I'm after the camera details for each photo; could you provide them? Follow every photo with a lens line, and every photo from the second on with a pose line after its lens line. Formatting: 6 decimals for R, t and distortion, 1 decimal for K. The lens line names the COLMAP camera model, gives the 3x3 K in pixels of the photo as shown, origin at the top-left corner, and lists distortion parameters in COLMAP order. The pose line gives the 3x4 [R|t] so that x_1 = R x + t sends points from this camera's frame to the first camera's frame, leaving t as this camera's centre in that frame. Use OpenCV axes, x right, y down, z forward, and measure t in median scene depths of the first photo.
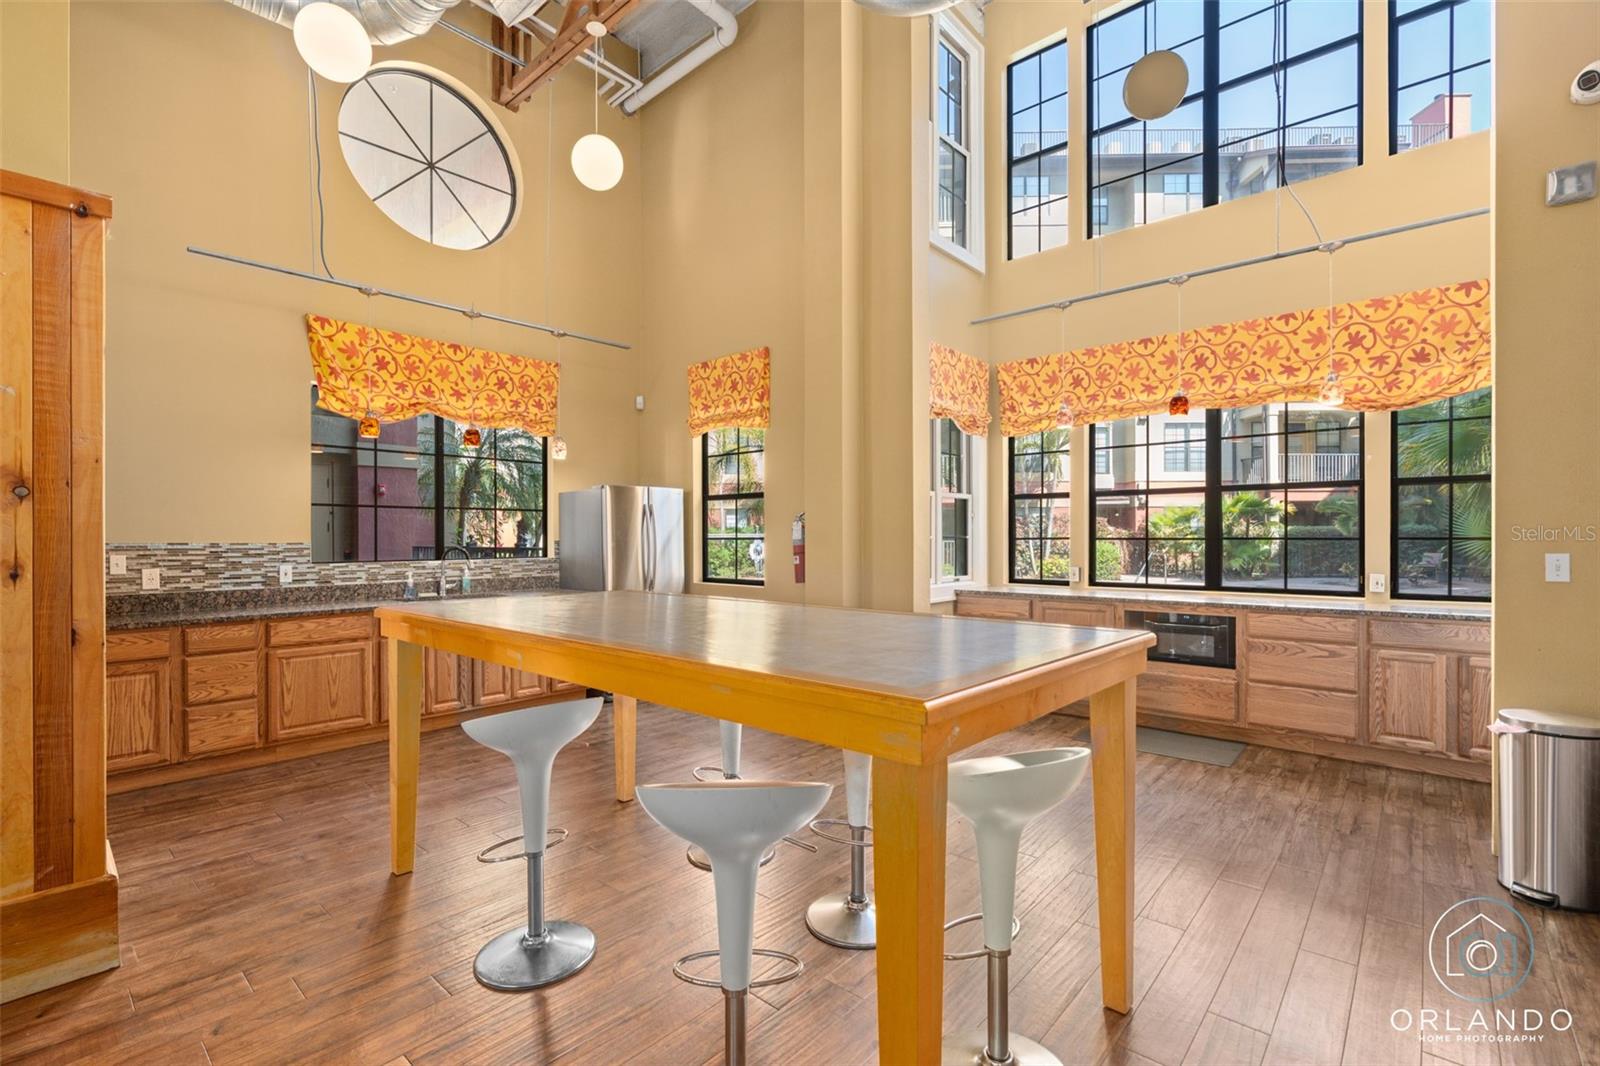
lens RADIAL K [[731.9, 0, 803.9], [0, 731.9, 546.3], [0, 0, 1]] dist [-0.014371, 0.003592]
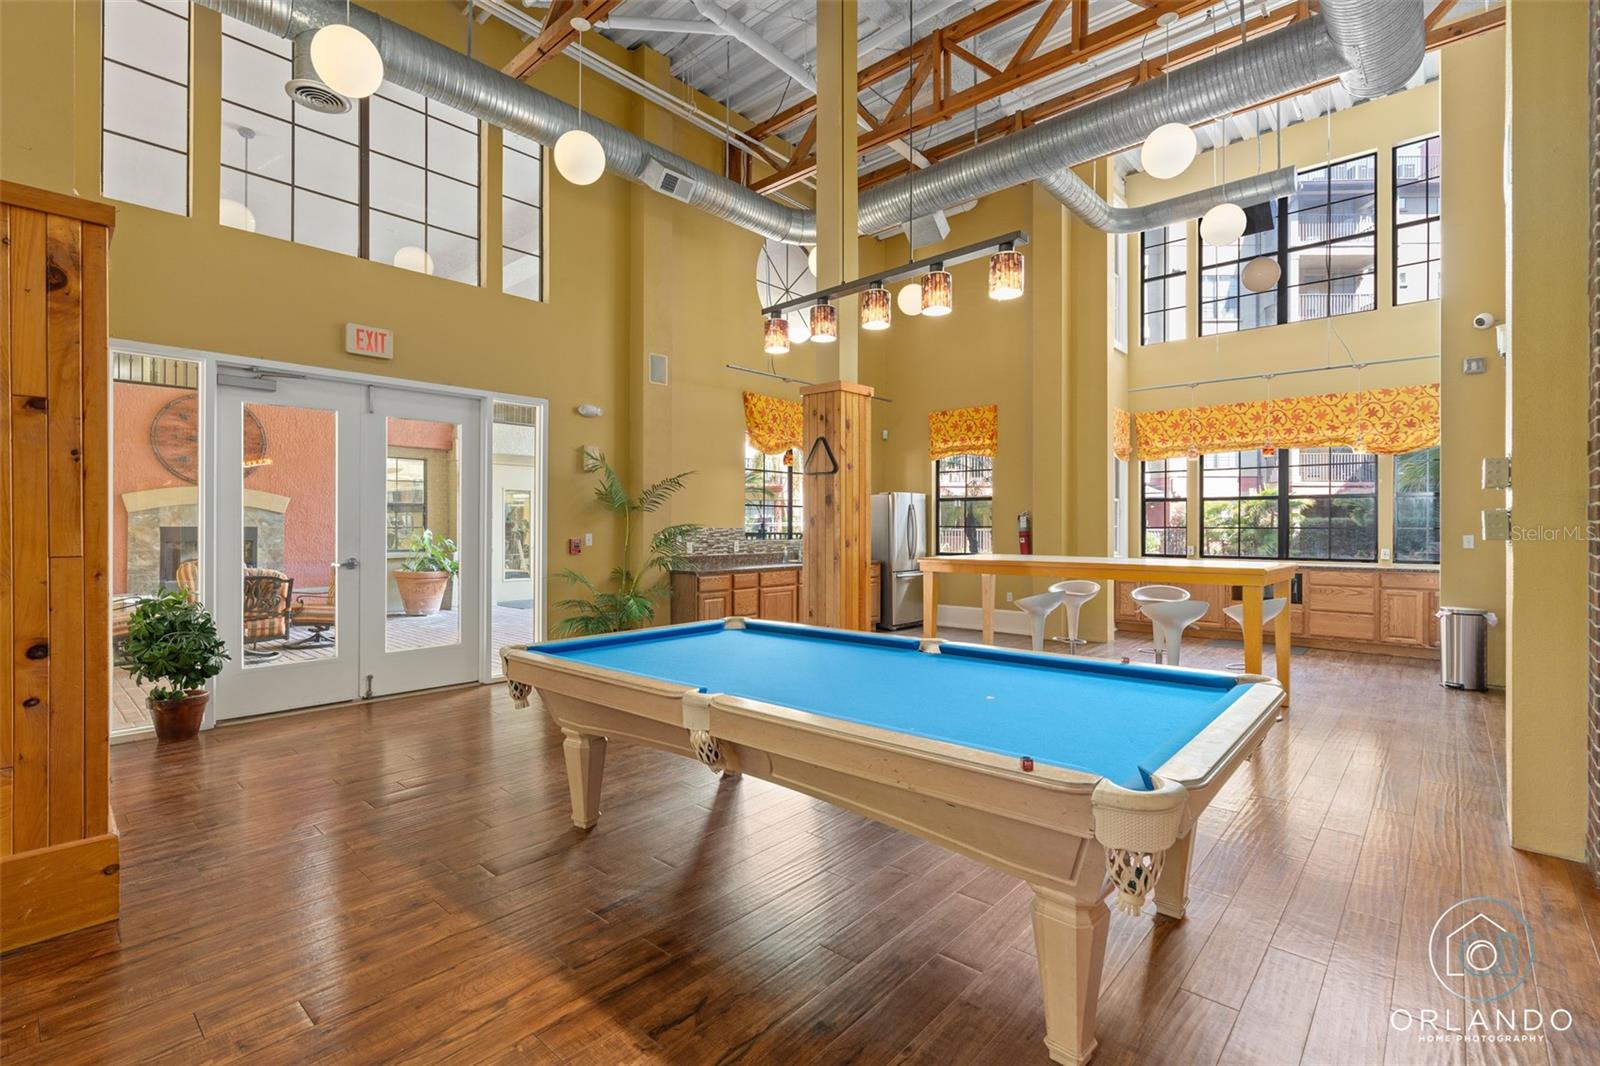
lens RADIAL K [[731.9, 0, 801.8], [0, 731.9, 529.9], [0, 0, 1]] dist [-0.014371, 0.003592]
pose [[0.999897, 0.004310, -0.013661, -0.540296], [-0.004399, 0.999969, -0.006464, 0.009815], [0.013632, 0.006523, 0.999886, -0.701123]]
